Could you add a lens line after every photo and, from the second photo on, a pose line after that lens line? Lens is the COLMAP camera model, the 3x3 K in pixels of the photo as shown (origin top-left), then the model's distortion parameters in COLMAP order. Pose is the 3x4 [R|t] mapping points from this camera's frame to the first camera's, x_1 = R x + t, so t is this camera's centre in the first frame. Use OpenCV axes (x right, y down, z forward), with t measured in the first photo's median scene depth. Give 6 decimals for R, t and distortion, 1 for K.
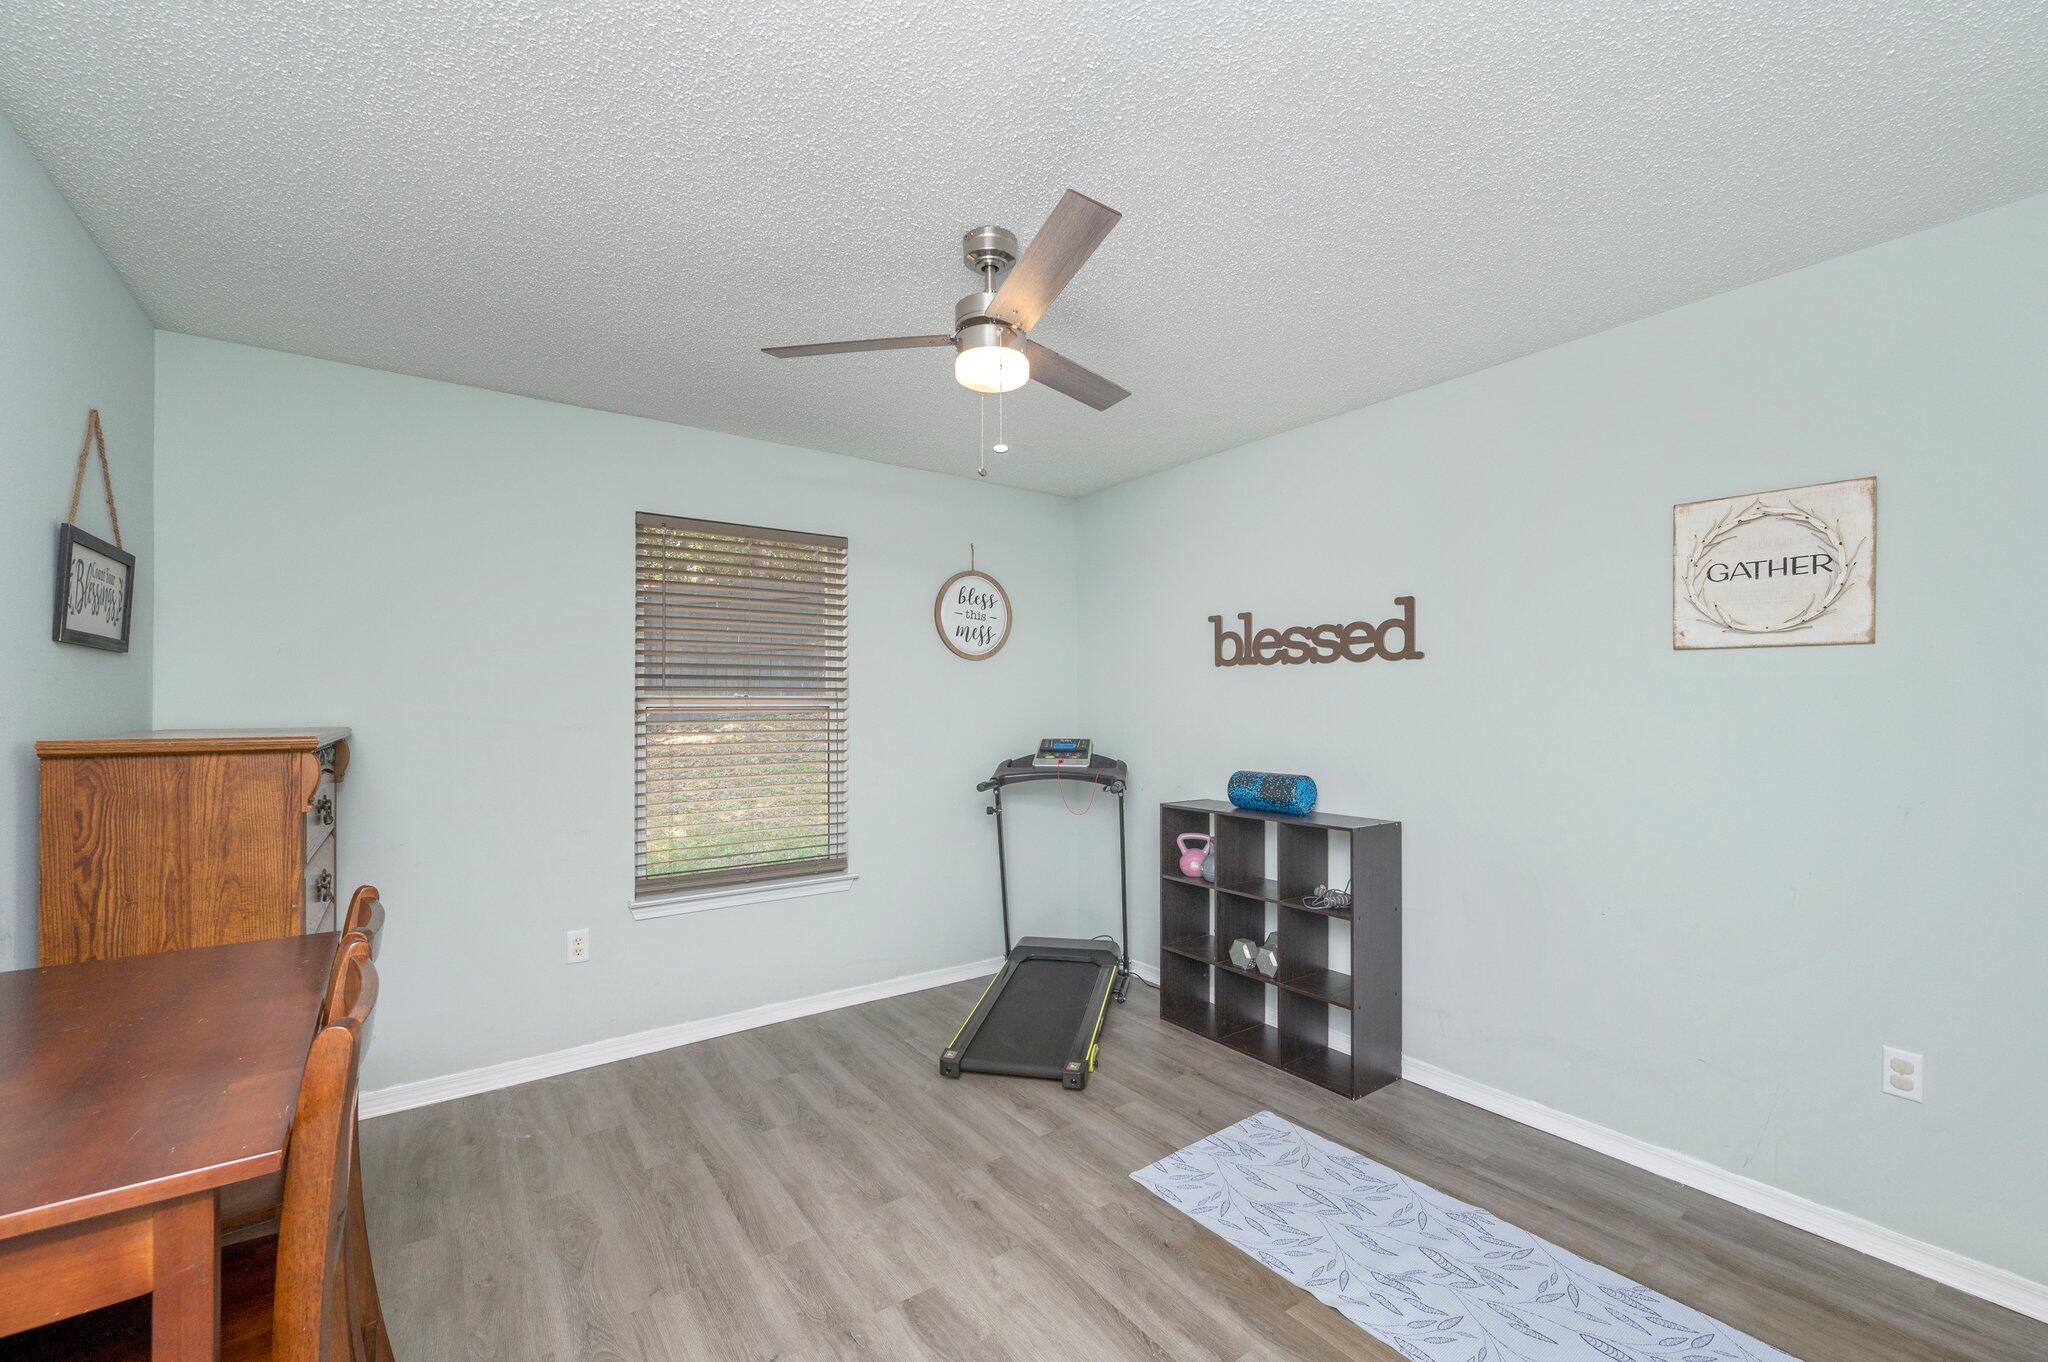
lens RADIAL K [[820.3, 0, 1031.1], [0, 820.3, 700.7], [0, 0, 1]] dist [-0.002445, 0.000020]
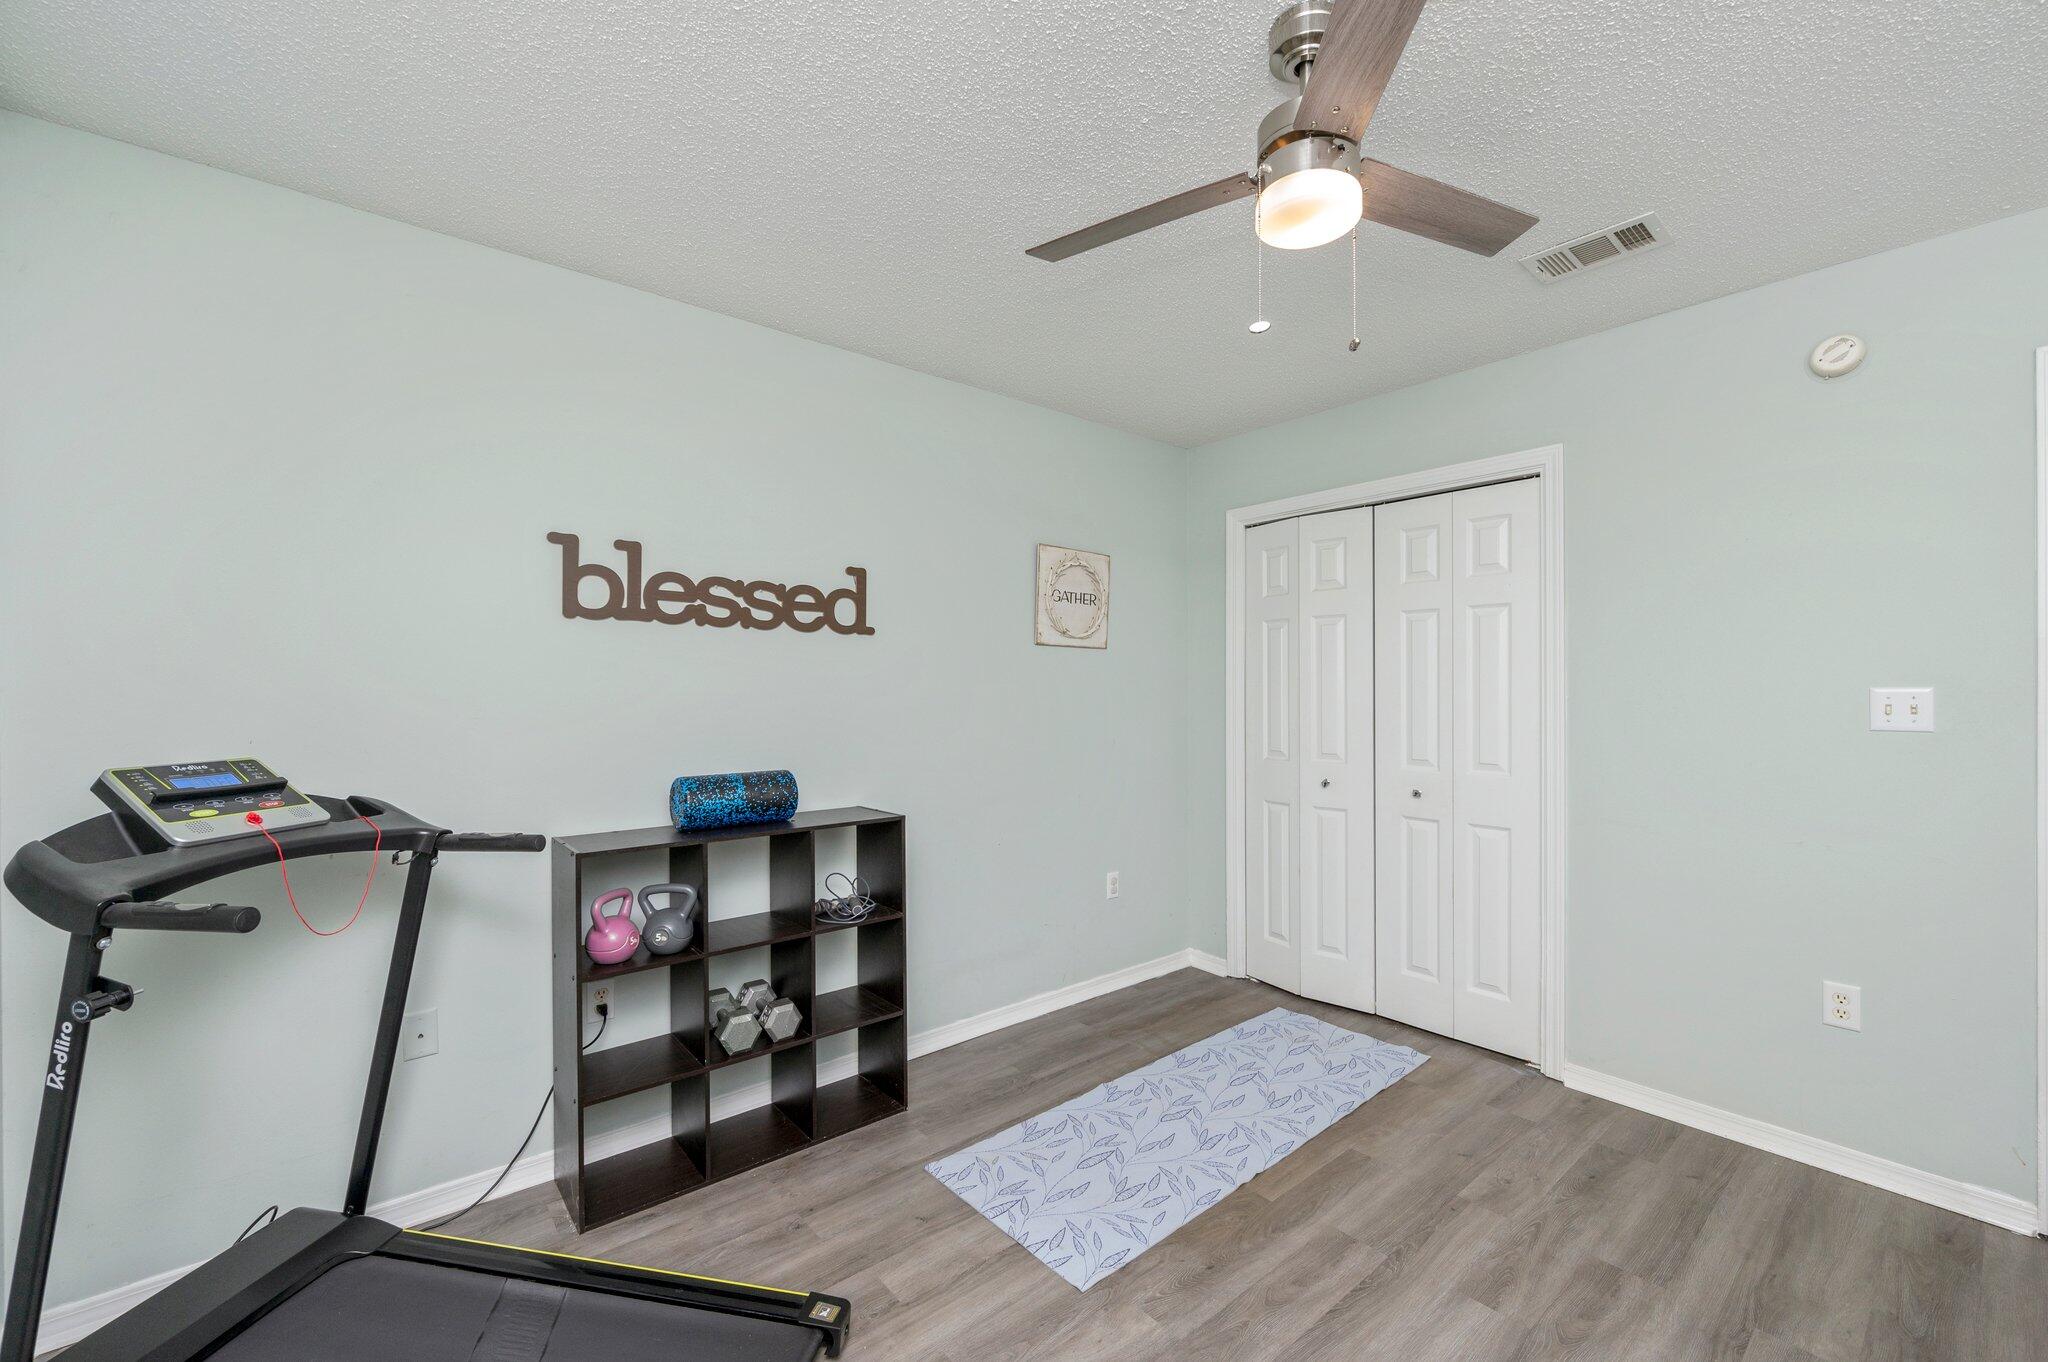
lens RADIAL K [[833.1, 0, 1024.0], [0, 833.1, 681.0], [0, 0, 1]] dist [-0.002065, 0.000016]
pose [[-0.063957, 0.009852, 0.997904, -0.518456], [-0.005326, 0.999934, -0.010213, 0.012998], [-0.997938, -0.005968, -0.063900, 0.870539]]
